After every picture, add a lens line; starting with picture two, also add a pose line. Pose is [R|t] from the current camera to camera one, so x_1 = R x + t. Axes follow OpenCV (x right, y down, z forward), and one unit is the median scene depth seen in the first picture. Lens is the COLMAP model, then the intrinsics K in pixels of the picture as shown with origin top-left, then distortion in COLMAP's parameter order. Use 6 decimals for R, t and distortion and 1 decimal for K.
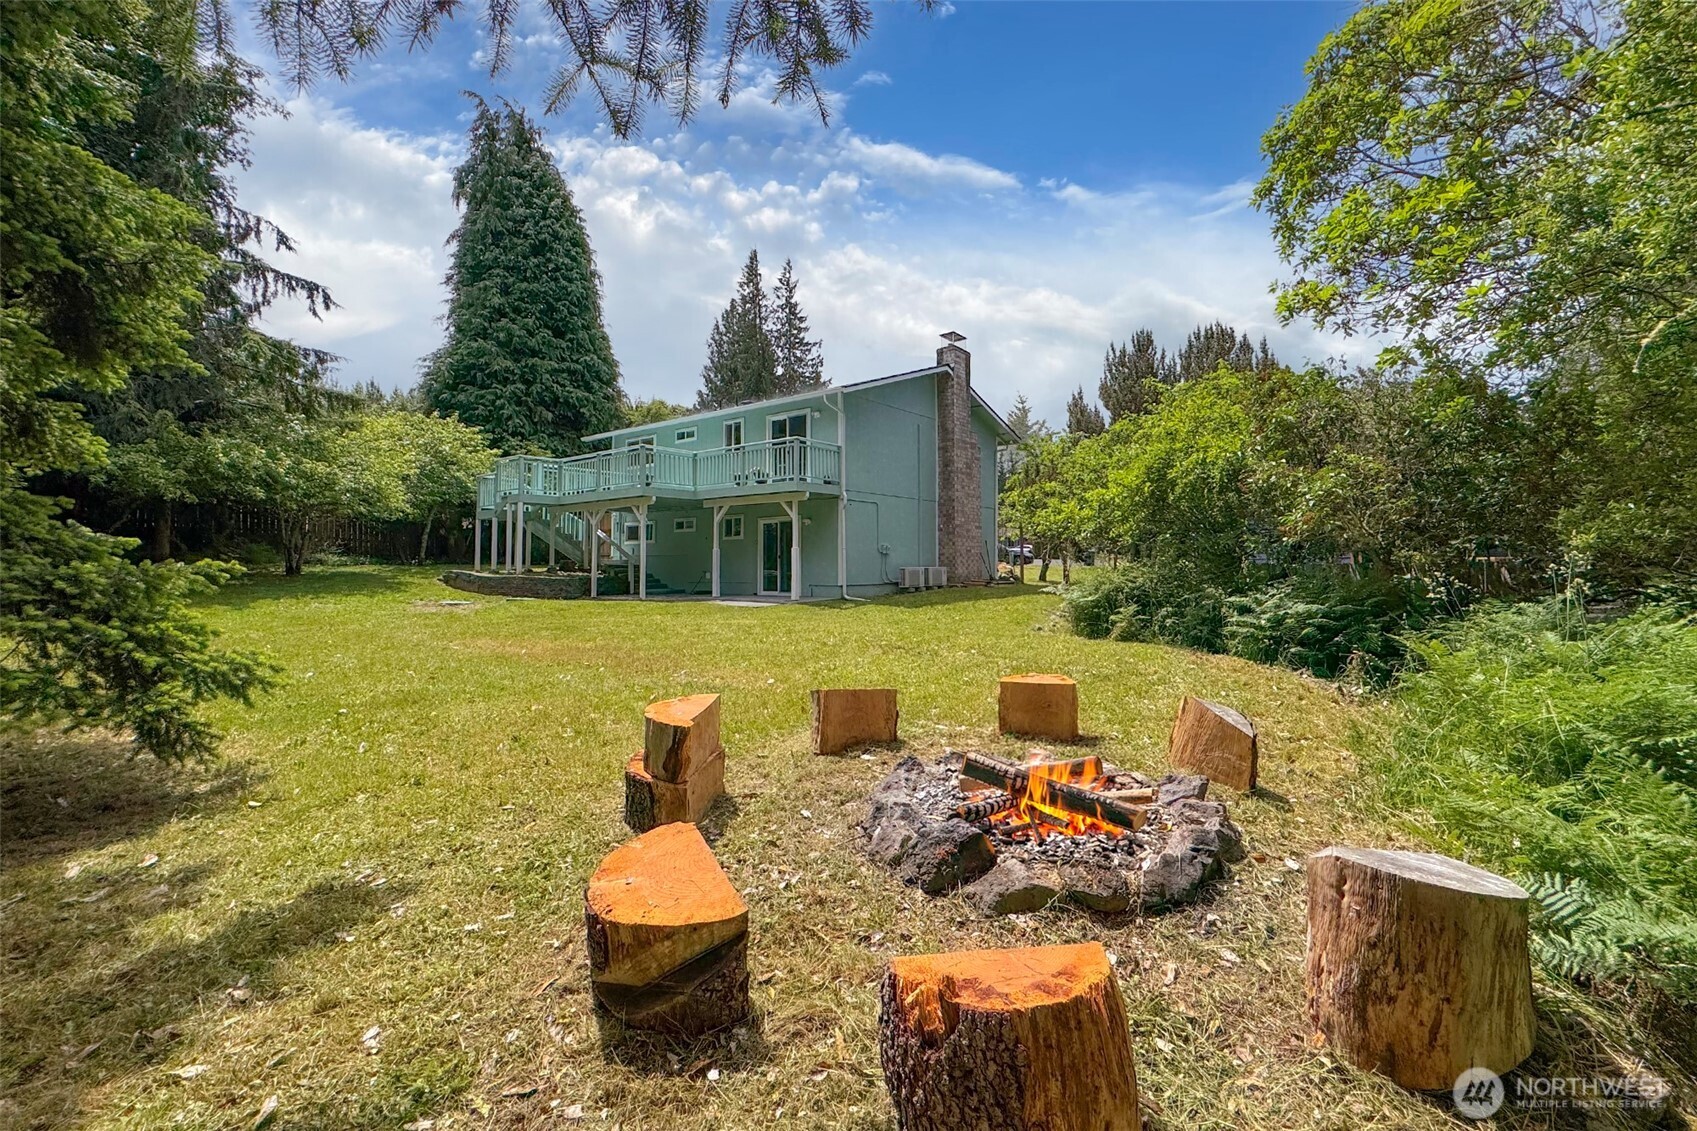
lens RADIAL K [[675.1, 0, 849.0], [0, 675.1, 519.4], [0, 0, 1]] dist [-0.001980, 0.000027]
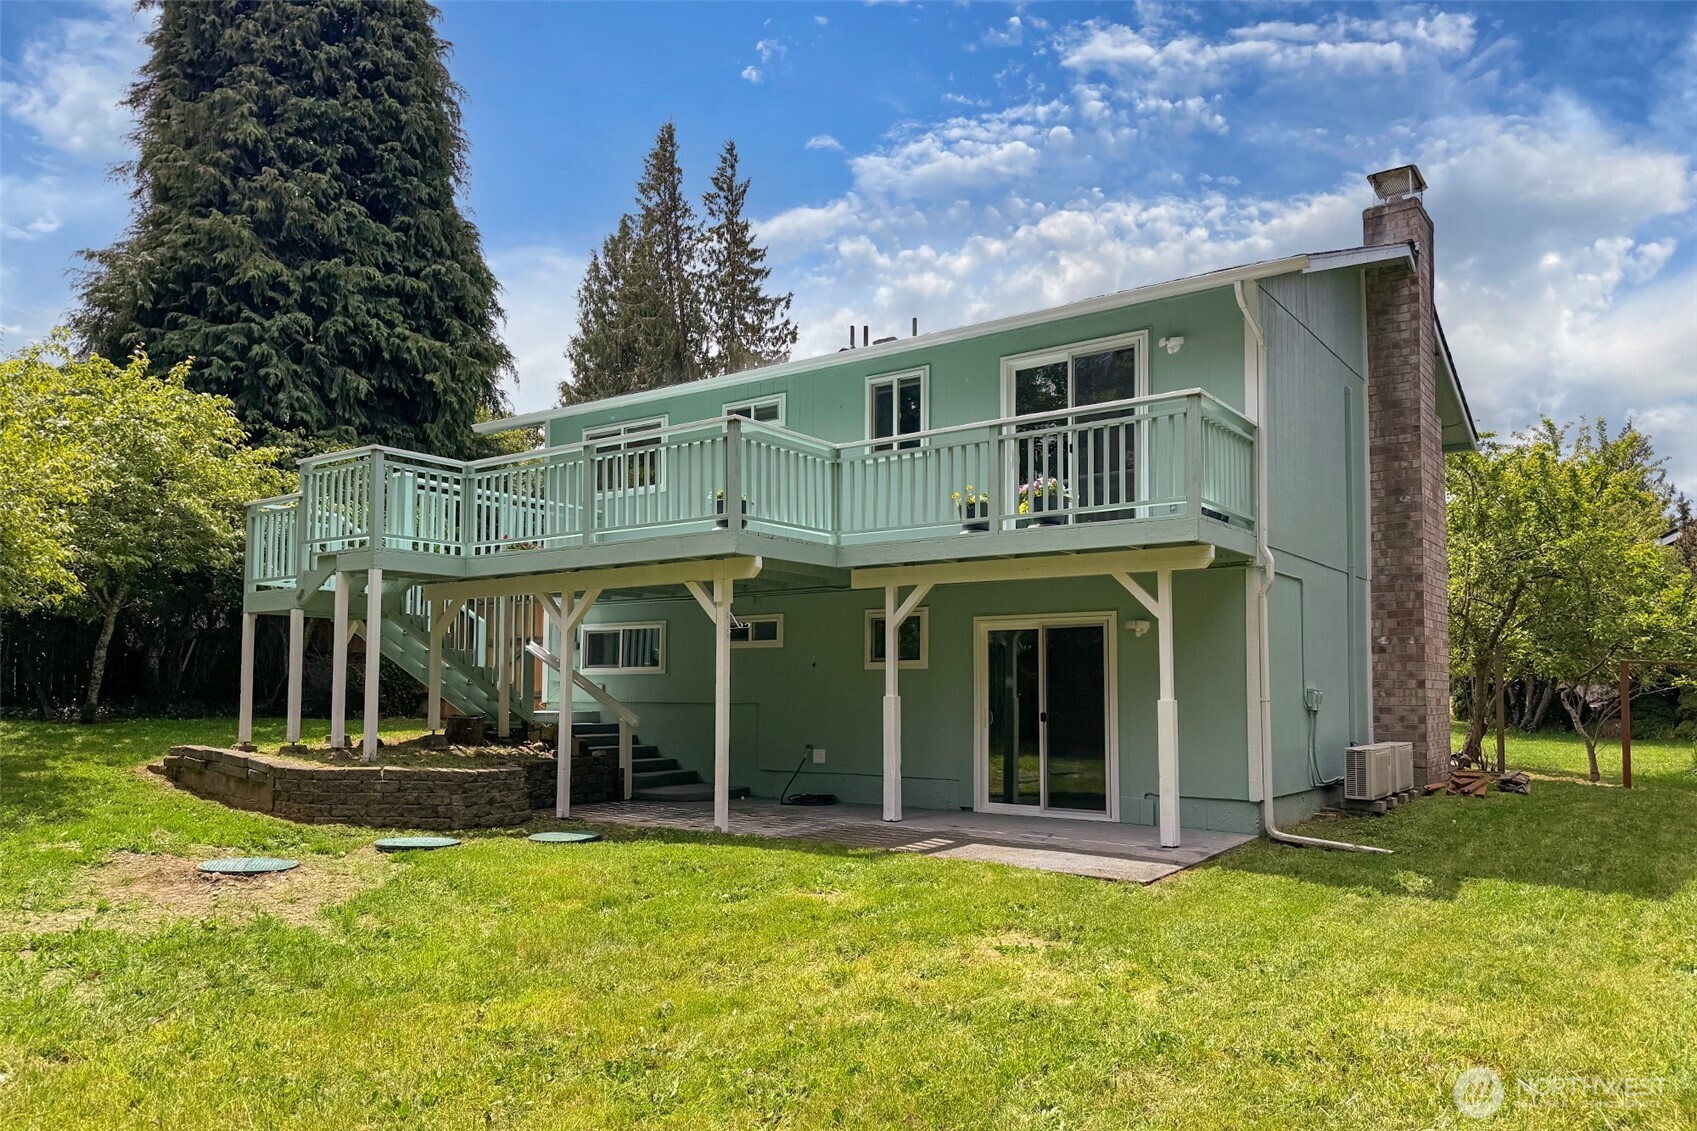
lens RADIAL K [[1175.2, 0, 810.0], [0, 1175.2, 614.6], [0, 0, 1]] dist [0.003602, -0.029293]
pose [[0.999627, 0.009756, 0.025515, -0.163201], [-0.009500, 0.999903, -0.010158, 0.003522], [-0.025611, 0.009912, 0.999623, 0.208561]]
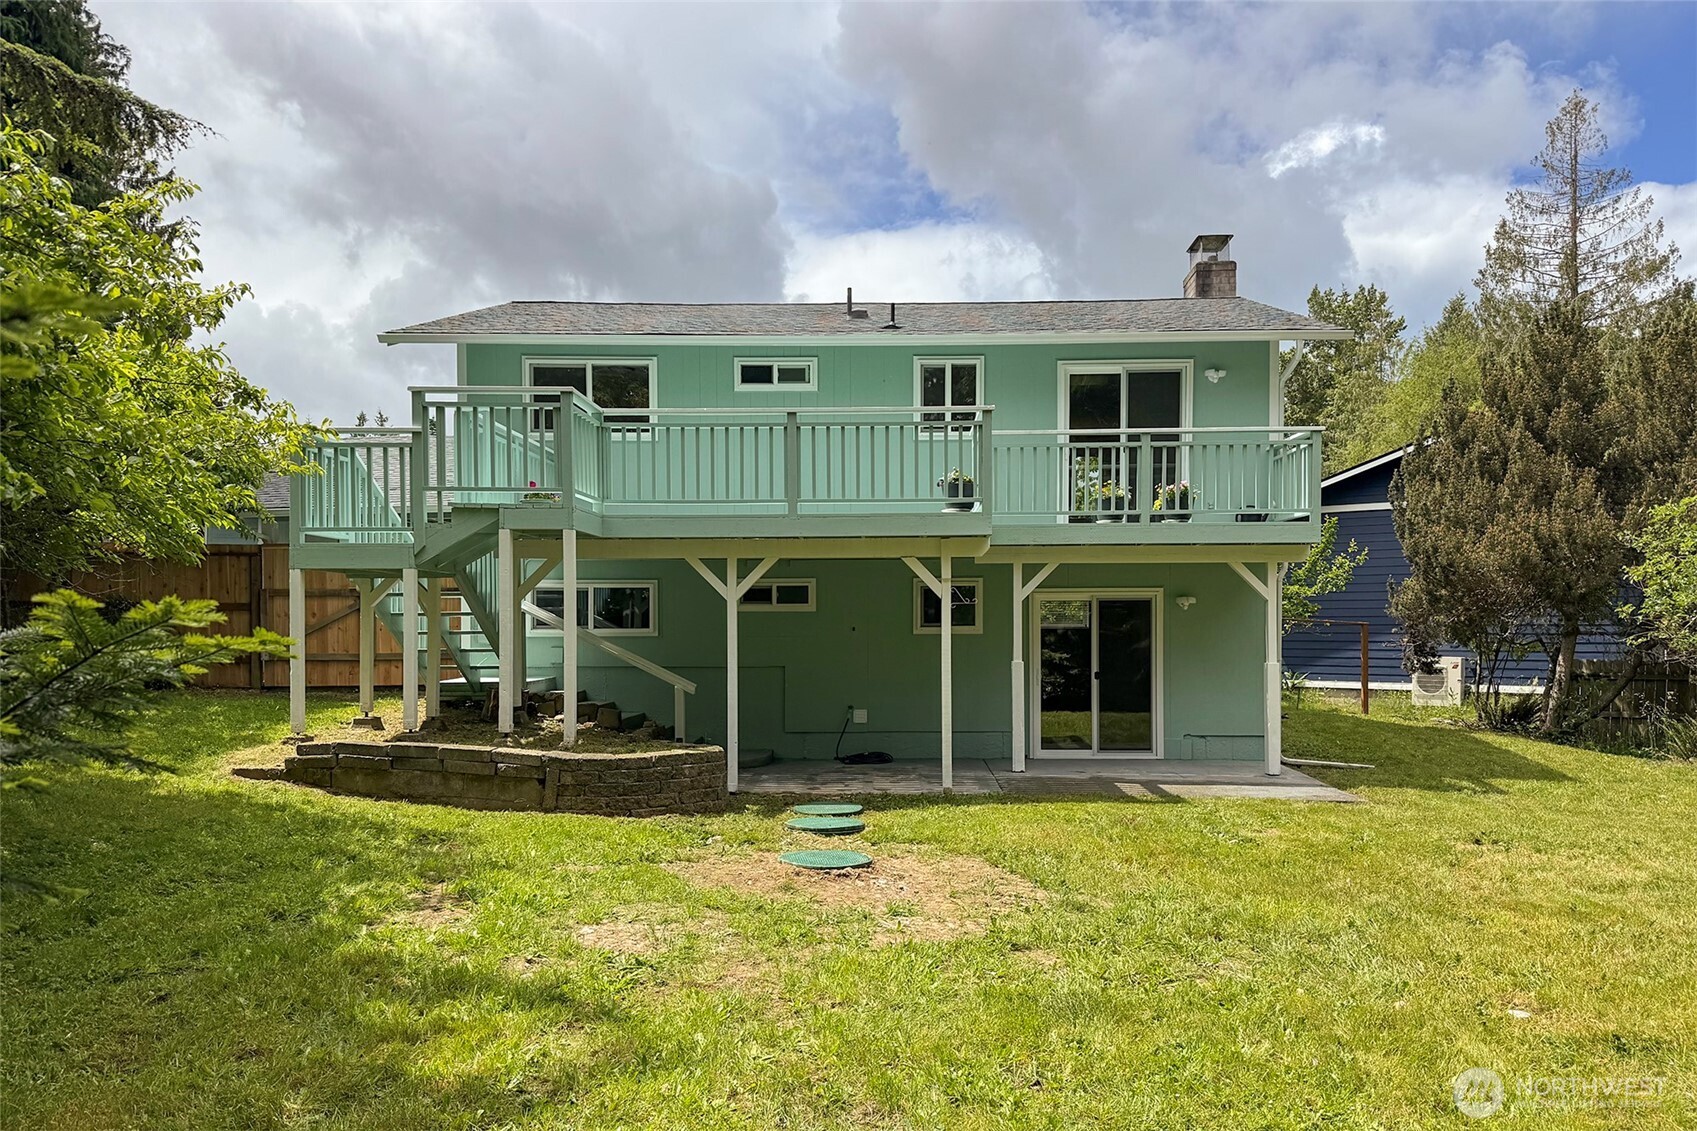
lens RADIAL K [[1239.8, 0, 849.2], [0, 1239.8, 628.7], [0, 0, 1]] dist [0.005996, 0.000624]
pose [[0.799955, 0.000749, 0.600060, -0.473838], [-0.036481, 0.998210, 0.047387, -0.006023], [-0.598950, -0.059798, 0.798550, 0.271227]]
